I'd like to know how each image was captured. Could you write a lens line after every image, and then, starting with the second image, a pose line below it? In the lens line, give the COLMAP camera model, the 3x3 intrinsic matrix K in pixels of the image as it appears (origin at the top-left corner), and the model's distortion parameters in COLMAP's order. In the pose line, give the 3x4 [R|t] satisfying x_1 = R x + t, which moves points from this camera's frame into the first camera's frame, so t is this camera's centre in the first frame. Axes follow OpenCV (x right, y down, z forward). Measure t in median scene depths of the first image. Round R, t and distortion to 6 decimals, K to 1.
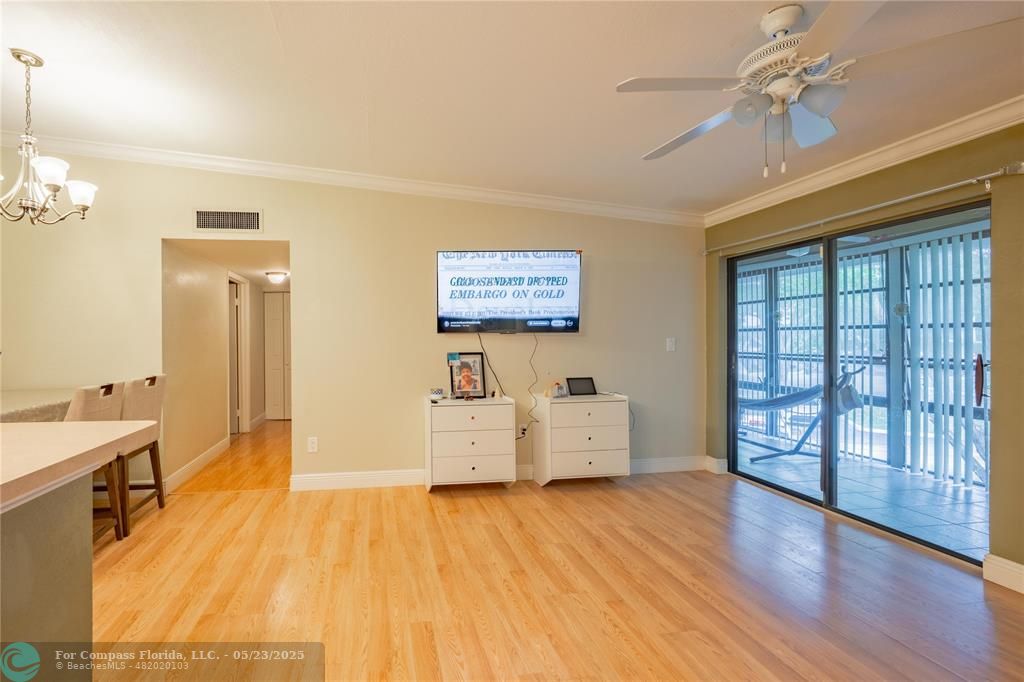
lens RADIAL K [[455.9, 0, 459.8], [0, 455.9, 336.2], [0, 0, 1]] dist [-0.002301, 0.000149]
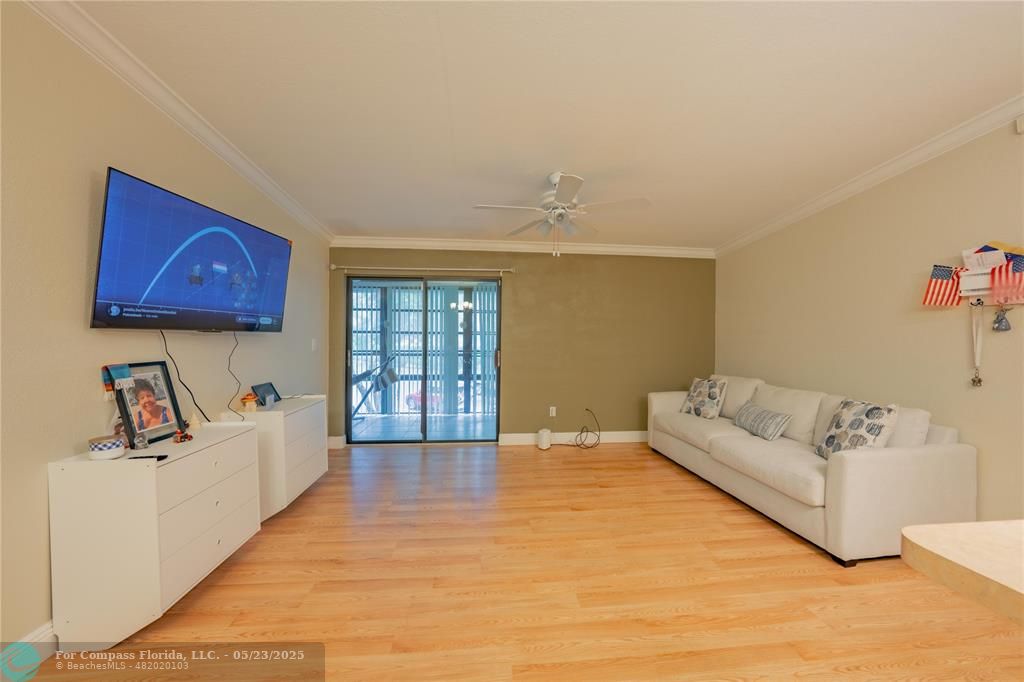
lens RADIAL K [[355.1, 0, 512.2], [0, 355.1, 338.5], [0, 0, 1]] dist [-0.013748, 0.000001]
pose [[0.080650, 0.004776, 0.996731, -0.390812], [-0.011674, 0.999924, -0.003847, 0.001528], [-0.996674, -0.011326, 0.080699, 0.506544]]
